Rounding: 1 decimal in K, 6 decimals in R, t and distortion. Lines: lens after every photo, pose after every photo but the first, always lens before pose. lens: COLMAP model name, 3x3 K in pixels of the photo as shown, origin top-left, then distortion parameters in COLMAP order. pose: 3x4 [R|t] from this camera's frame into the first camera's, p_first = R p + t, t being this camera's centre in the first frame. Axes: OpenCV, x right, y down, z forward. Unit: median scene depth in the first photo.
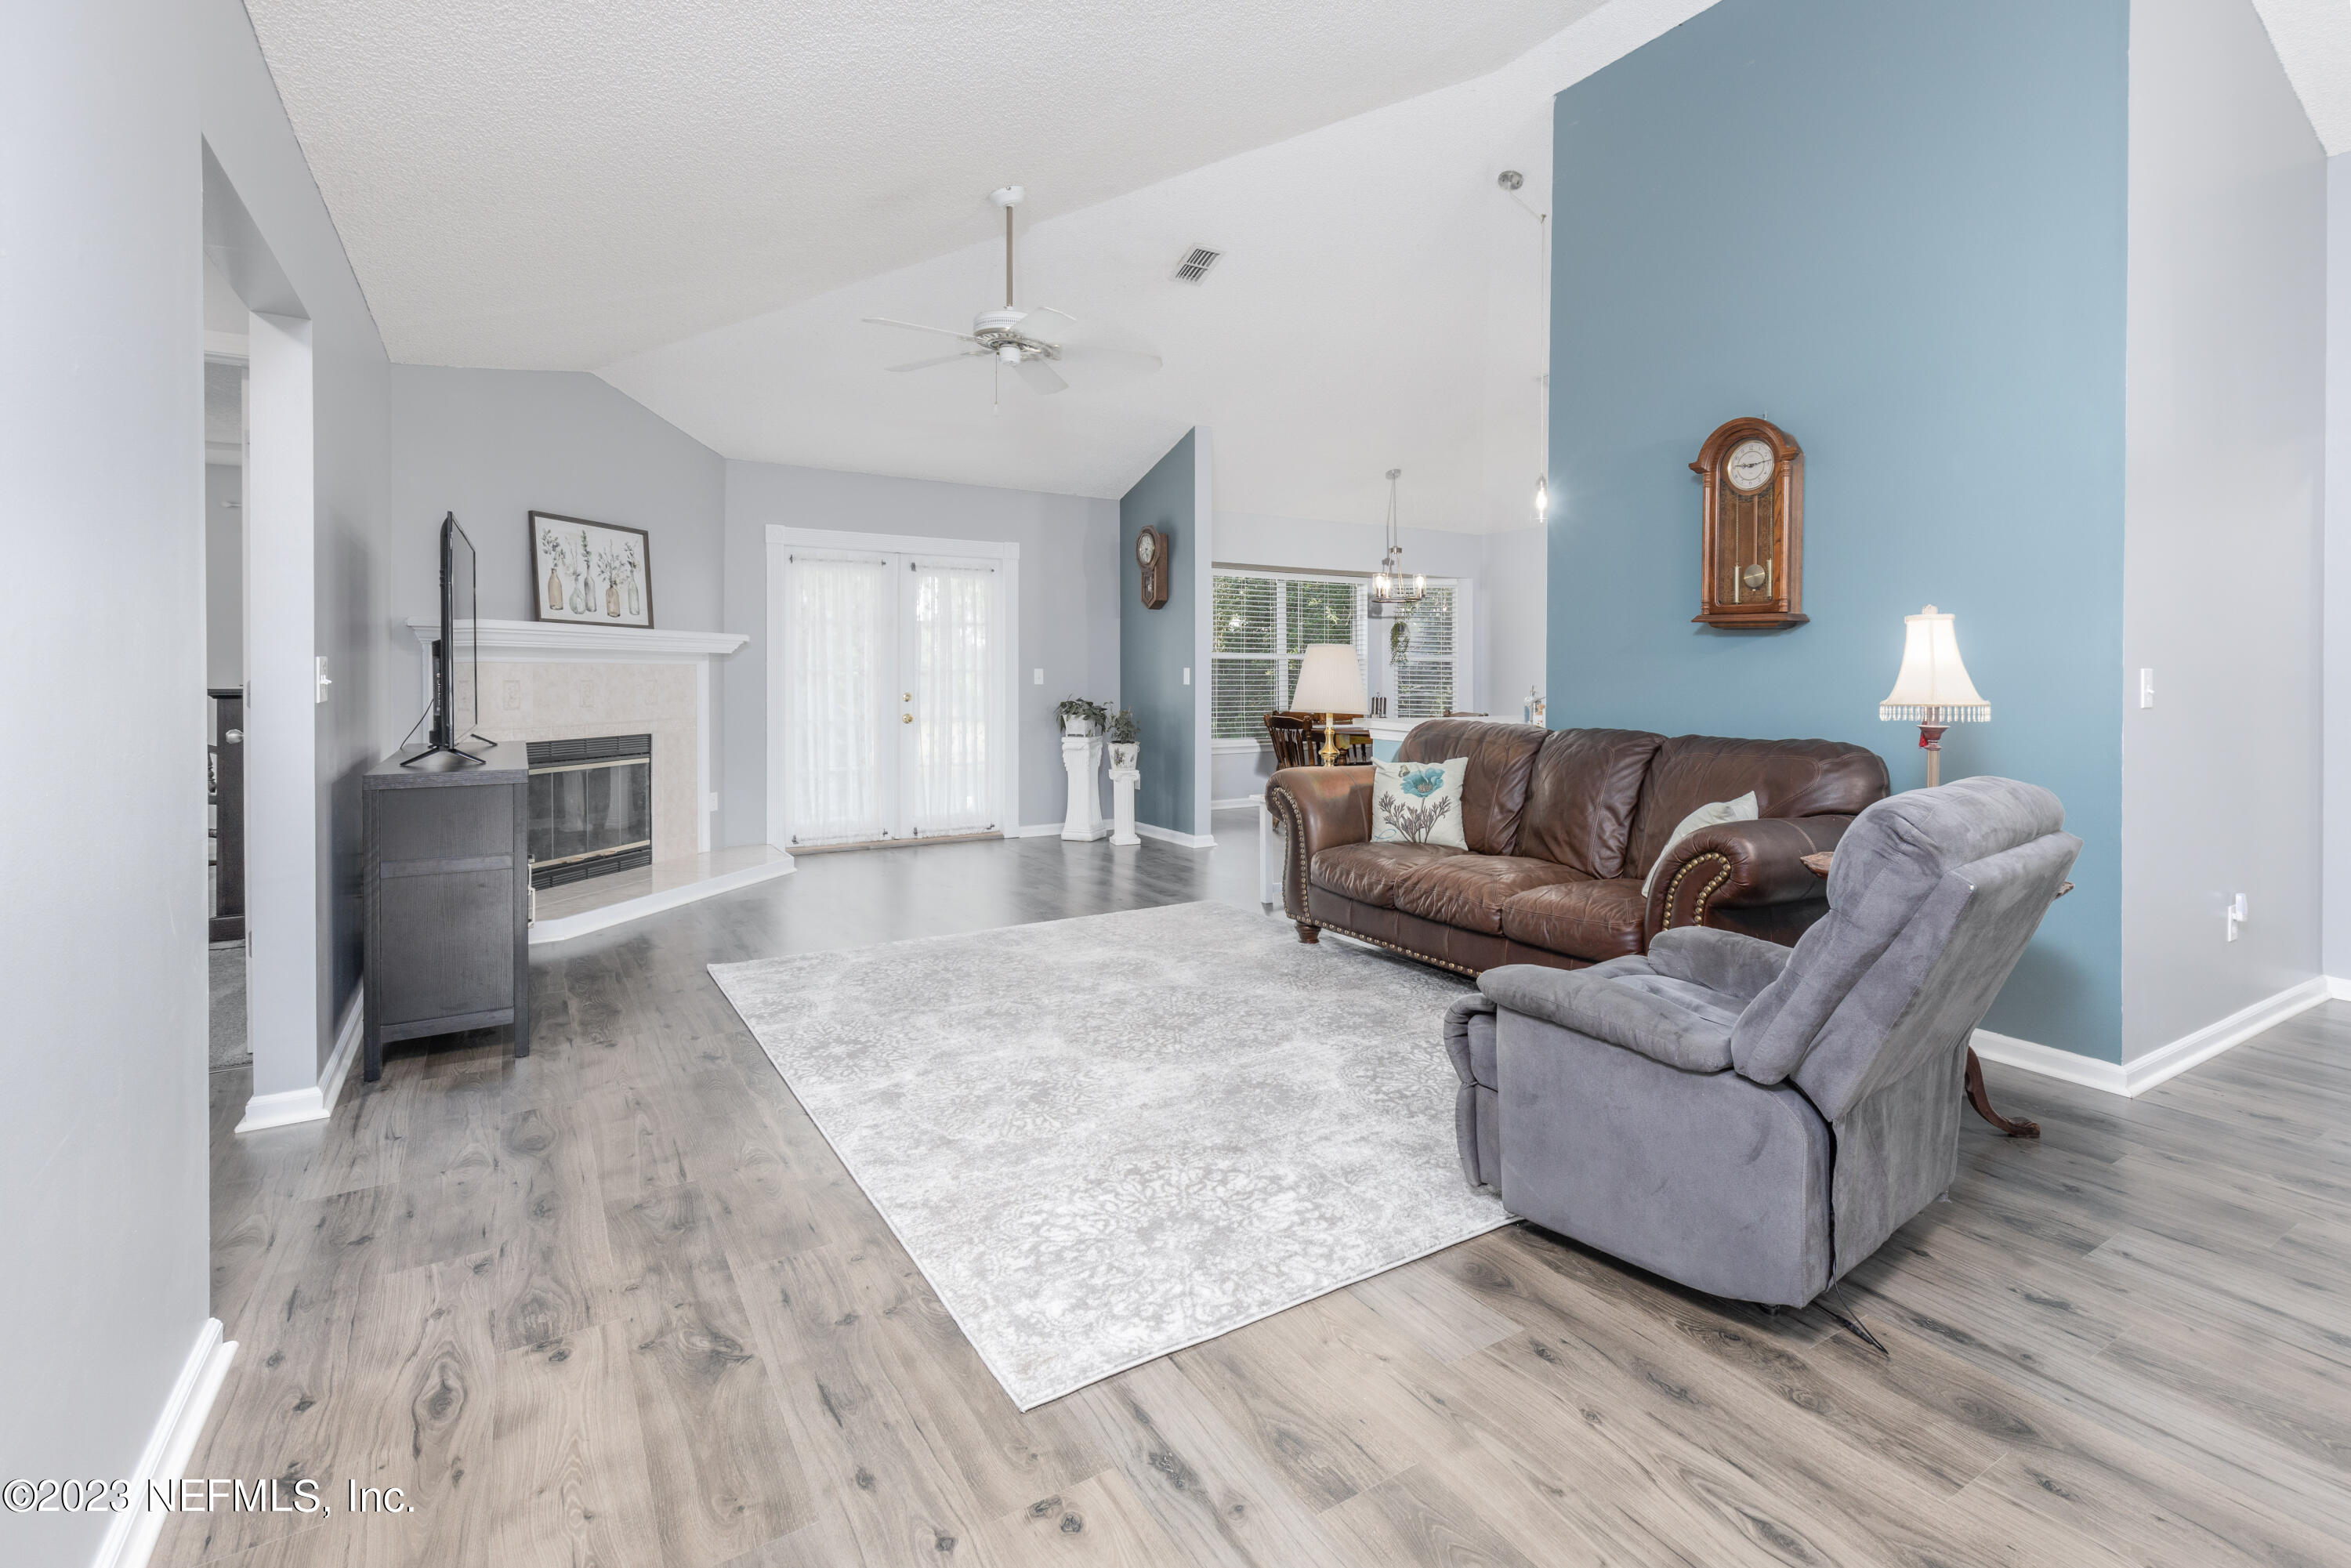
lens RADIAL K [[1105.5, 0, 1209.6], [0, 1105.5, 676.5], [0, 0, 1]] dist [0.001109, 0.000010]
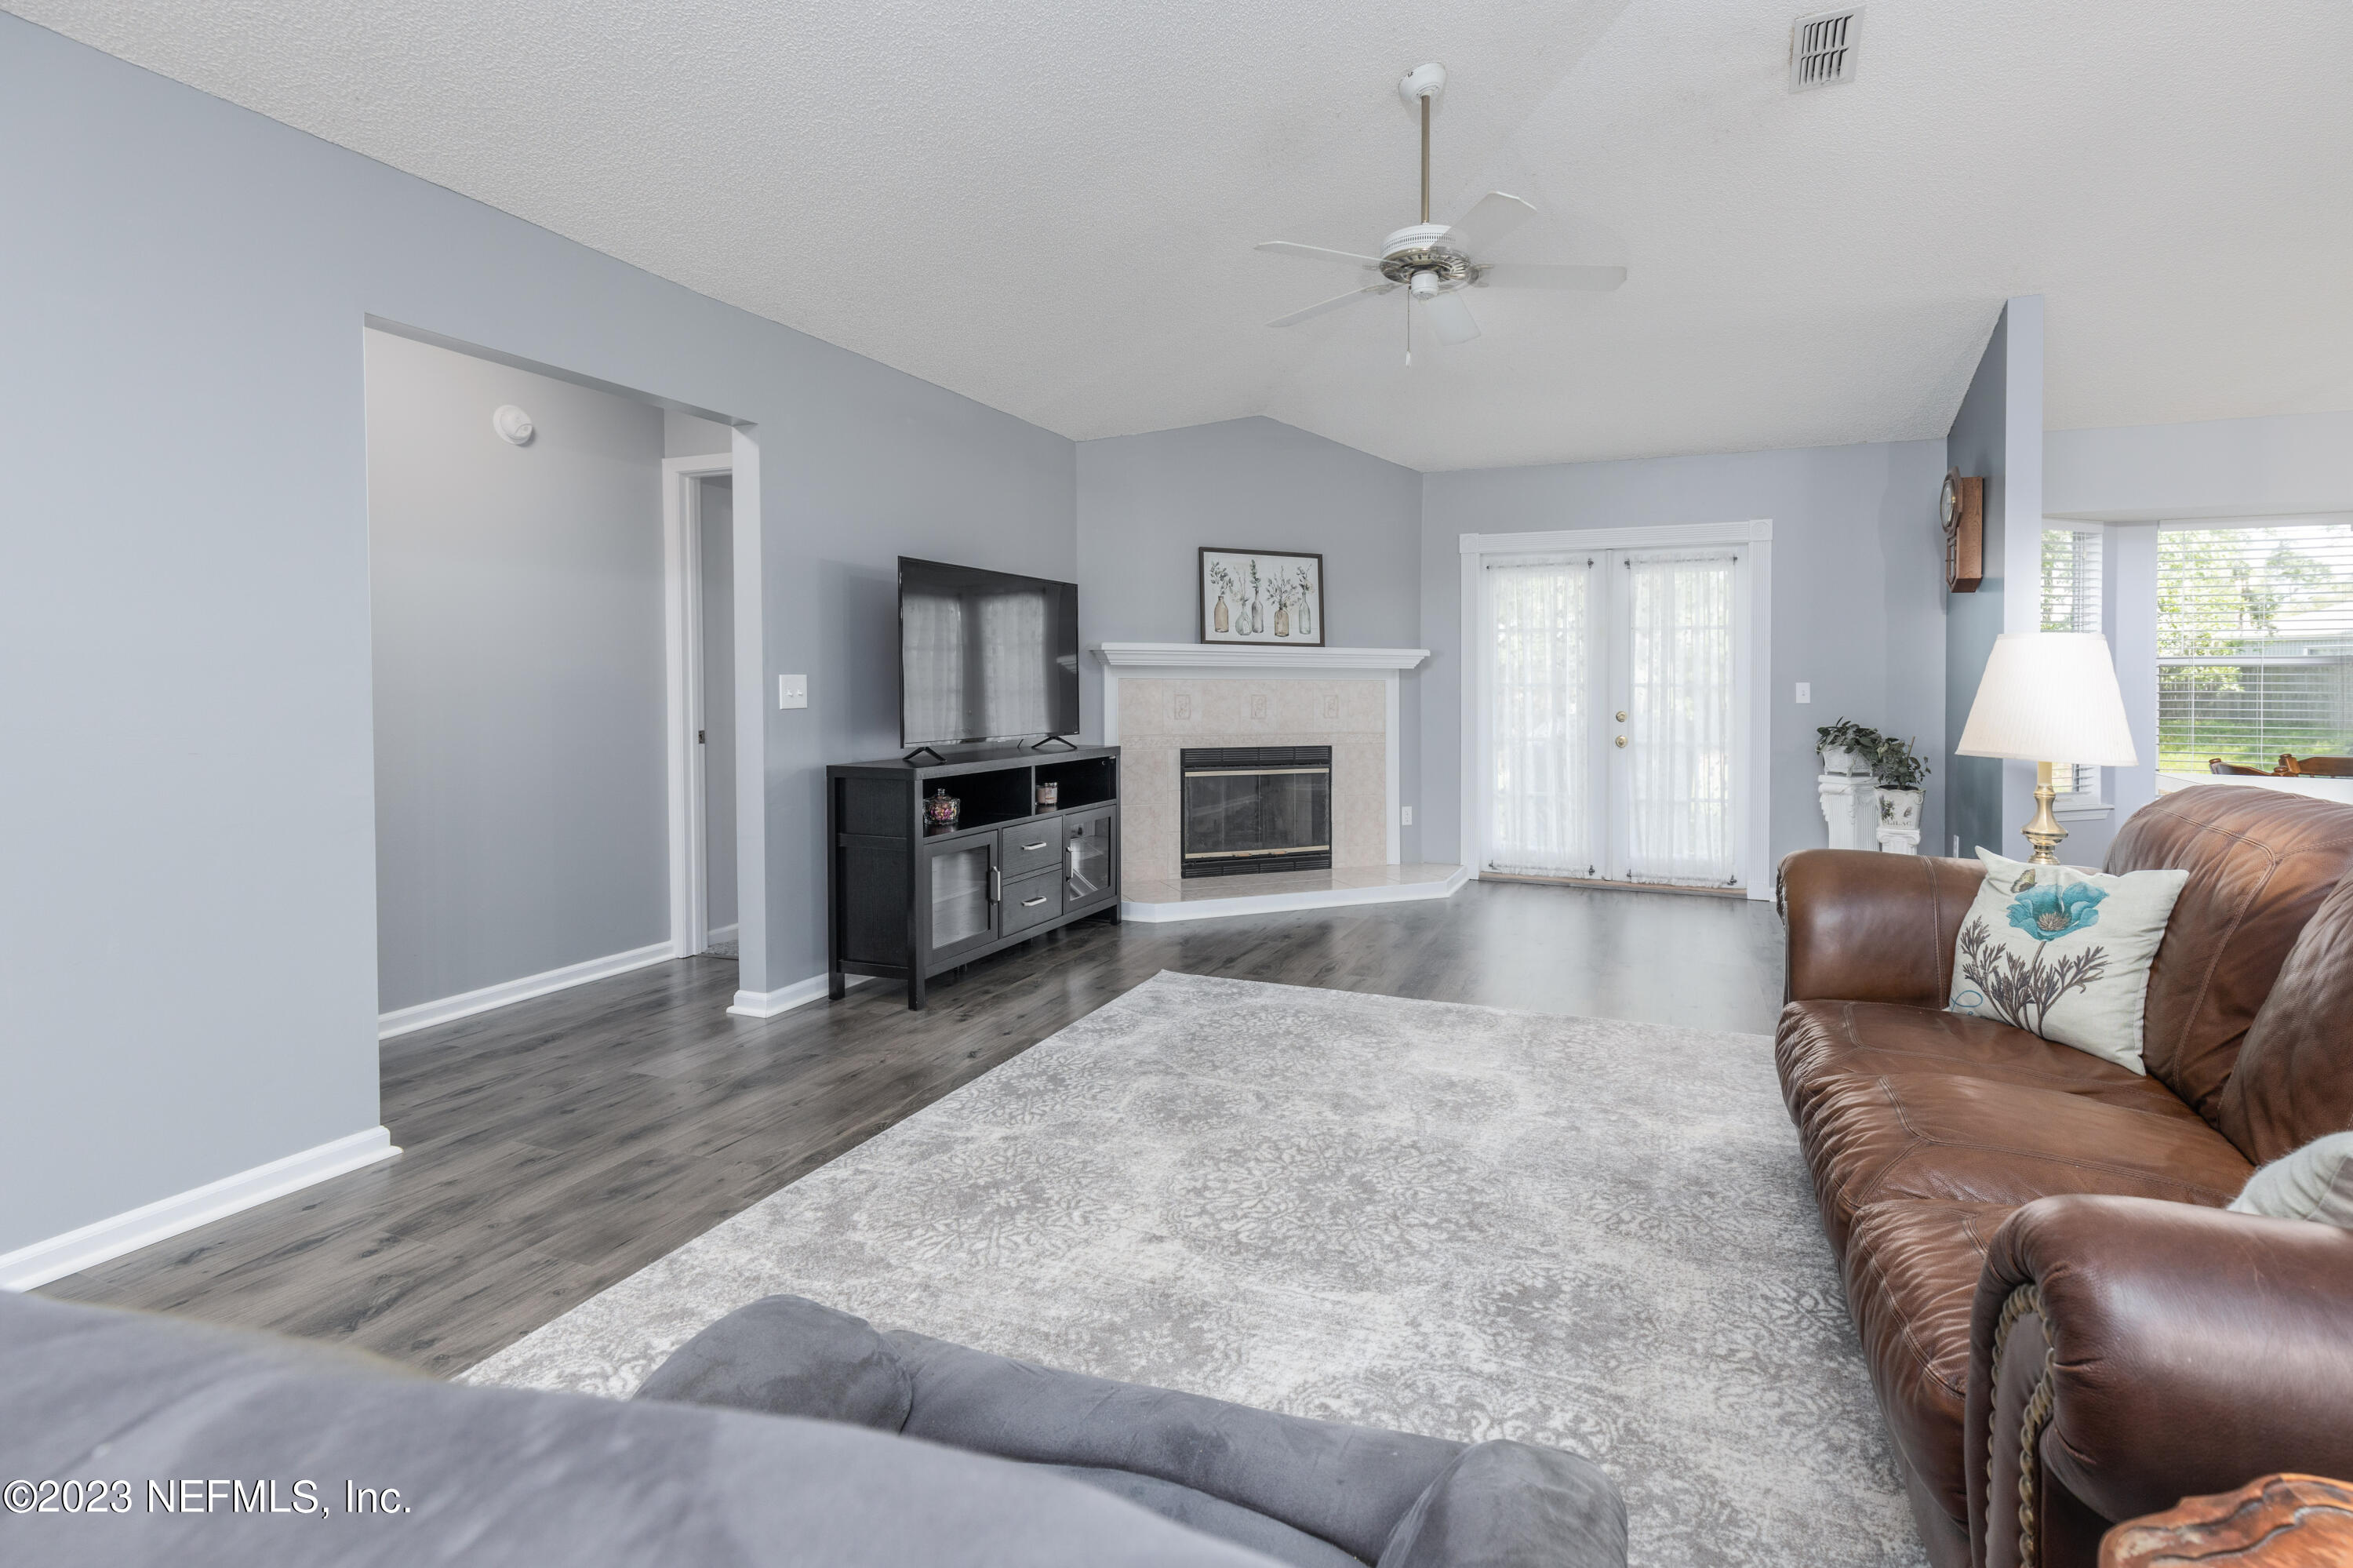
lens RADIAL K [[1073.6, 0, 1245.7], [0, 1073.6, 705.6], [0, 0, 1]] dist [0.006859, -0.000545]
pose [[0.586347, 0.011089, -0.809984, 0.302822], [-0.002570, 0.999927, 0.011830, 0.001444], [0.810056, -0.004855, 0.586333, 0.360986]]
